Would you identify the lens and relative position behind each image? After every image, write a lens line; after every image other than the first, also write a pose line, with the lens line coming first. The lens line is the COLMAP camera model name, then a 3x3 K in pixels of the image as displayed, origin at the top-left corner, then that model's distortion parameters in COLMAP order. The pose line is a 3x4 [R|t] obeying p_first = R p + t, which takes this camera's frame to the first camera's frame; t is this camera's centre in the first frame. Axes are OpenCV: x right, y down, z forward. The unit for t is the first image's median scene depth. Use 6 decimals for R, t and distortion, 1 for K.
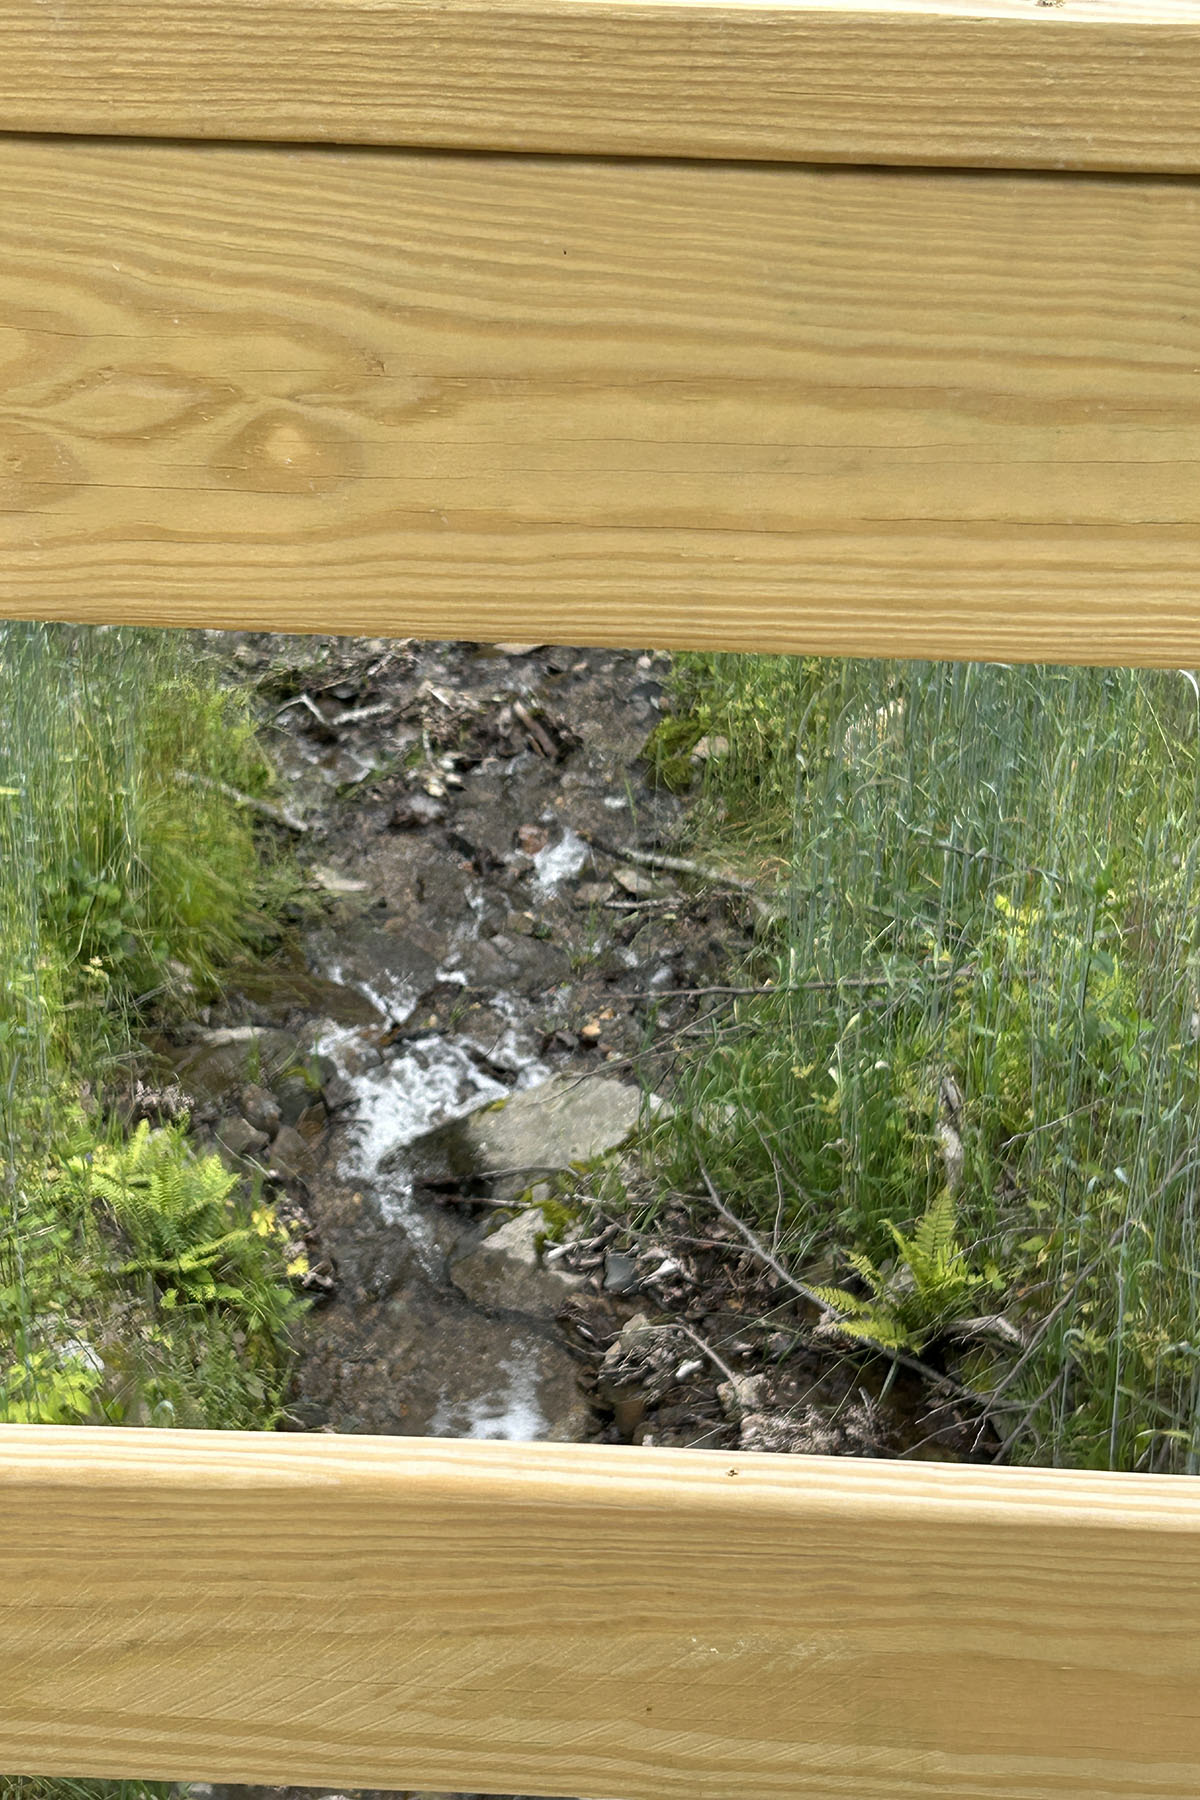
lens RADIAL K [[3056.0, 0, 600.0], [0, 3056.0, 900.0], [0, 0, 1]] dist [0.201997, -0.738811]
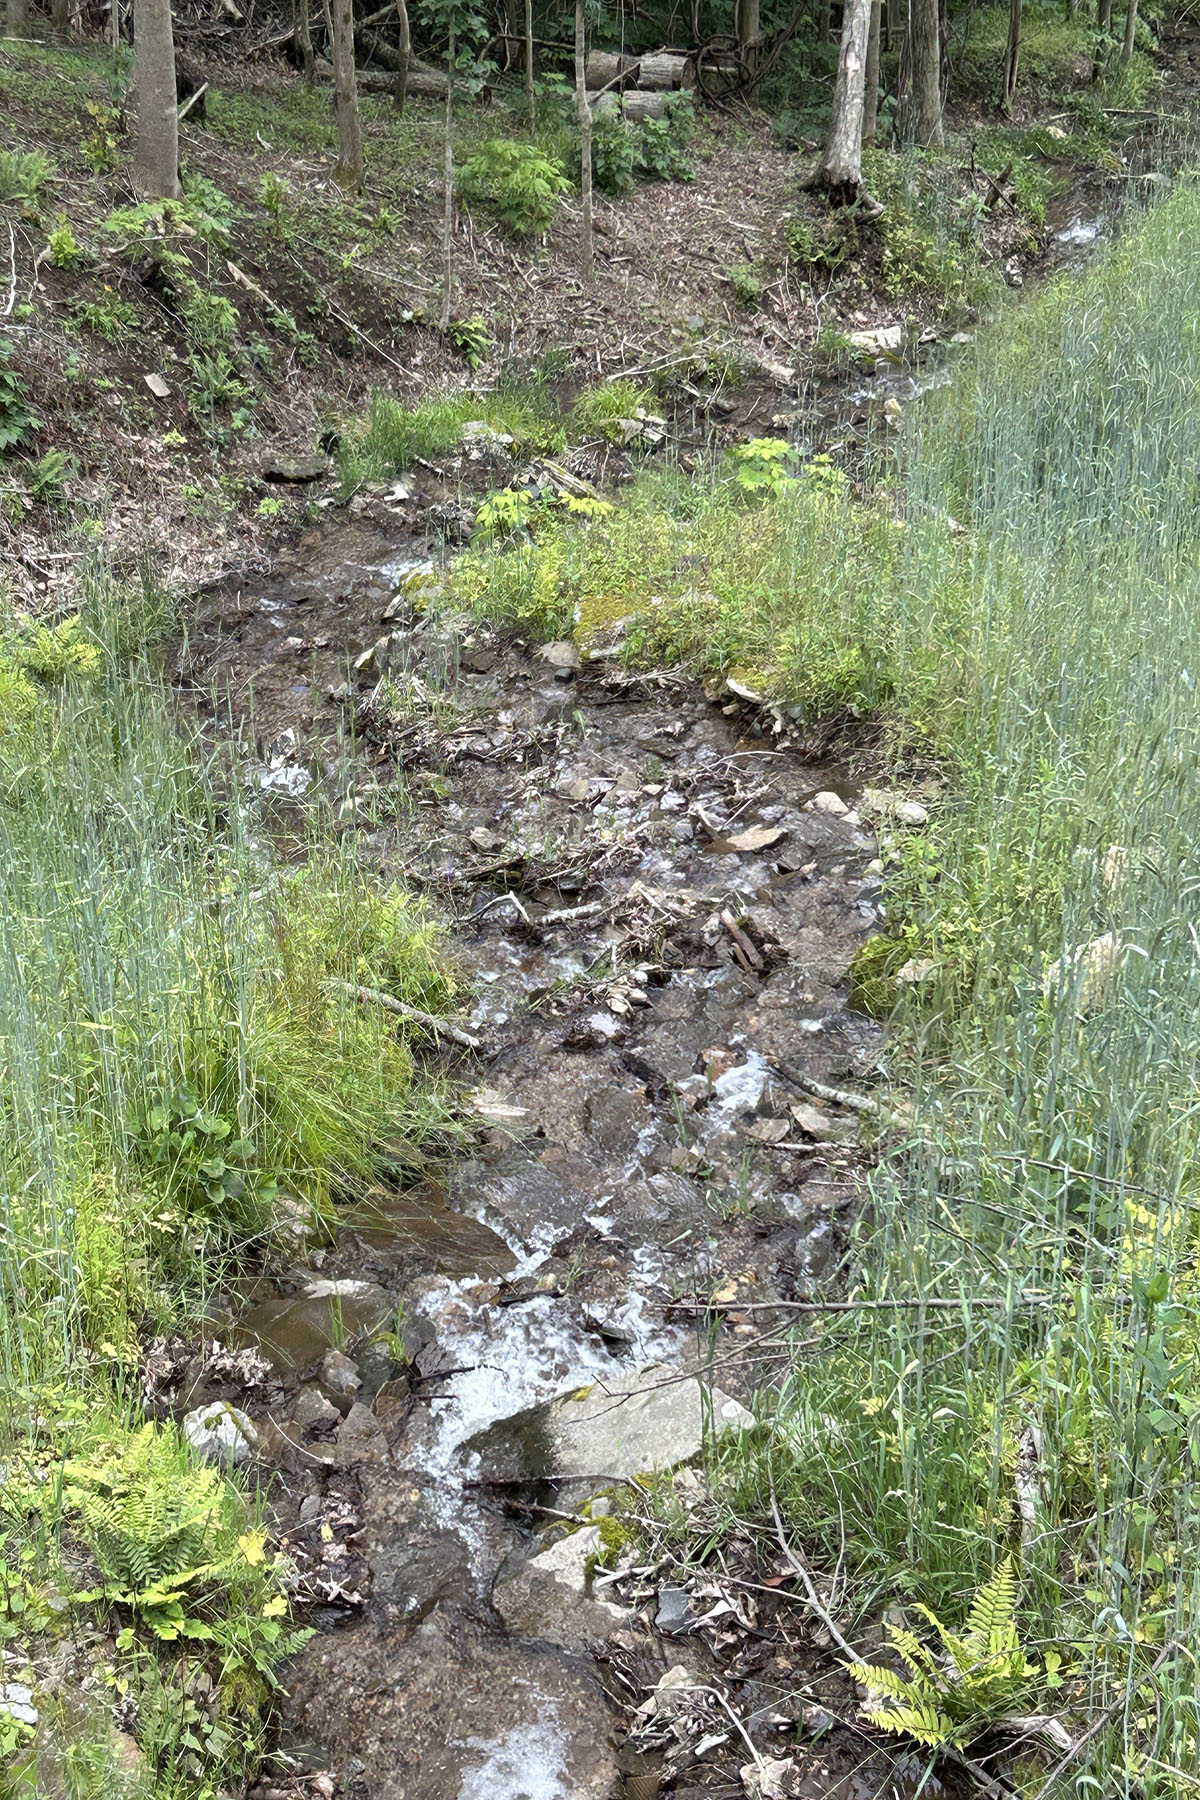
lens RADIAL K [[3056.0, 0, 600.0], [0, 3056.0, 900.0], [0, 0, 1]] dist [0.201997, -0.738811]
pose [[0.990960, 0.034700, -0.129589, 0.078723], [-0.039651, 0.998571, -0.035821, -0.043989], [0.128161, 0.040636, 0.990921, 0.073715]]
